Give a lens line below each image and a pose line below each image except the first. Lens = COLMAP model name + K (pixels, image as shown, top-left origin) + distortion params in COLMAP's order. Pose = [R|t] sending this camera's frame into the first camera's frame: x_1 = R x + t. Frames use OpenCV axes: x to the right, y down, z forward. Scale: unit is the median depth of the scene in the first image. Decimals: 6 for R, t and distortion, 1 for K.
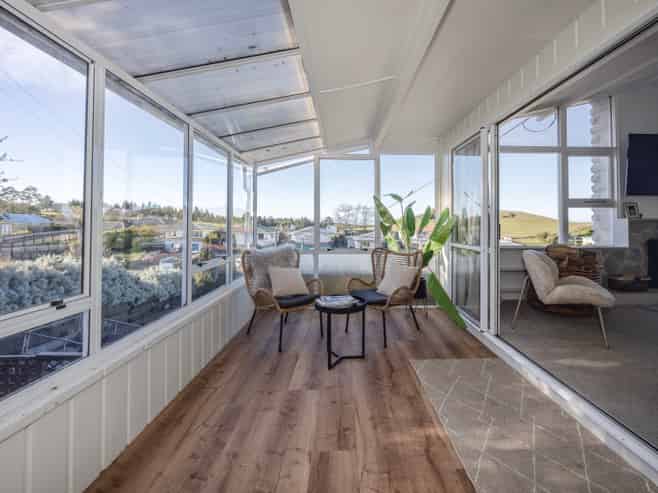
lens RADIAL K [[421.3, 0, 329.3], [0, 421.3, 228.0], [0, 0, 1]] dist [-0.001388, -0.000224]
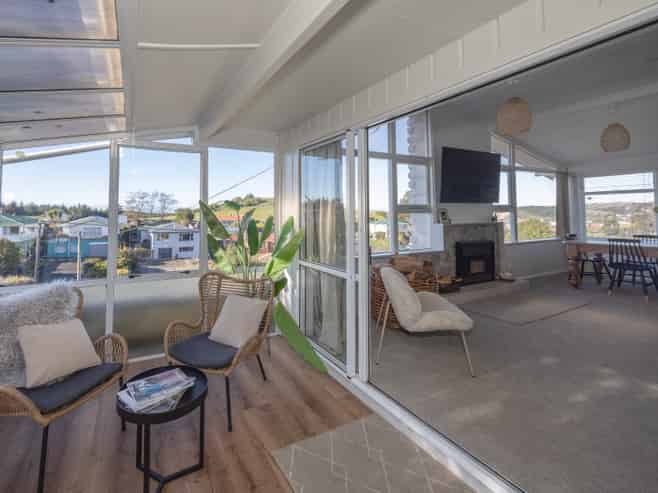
lens RADIAL K [[401.4, 0, 351.7], [0, 401.4, 198.0], [0, 0, 1]] dist [-0.007196, -0.000318]
pose [[0.859456, 0.019513, 0.510836, -0.029344], [-0.002943, 0.999444, -0.033225, -0.059010], [-0.511200, 0.027052, 0.859036, 0.242677]]
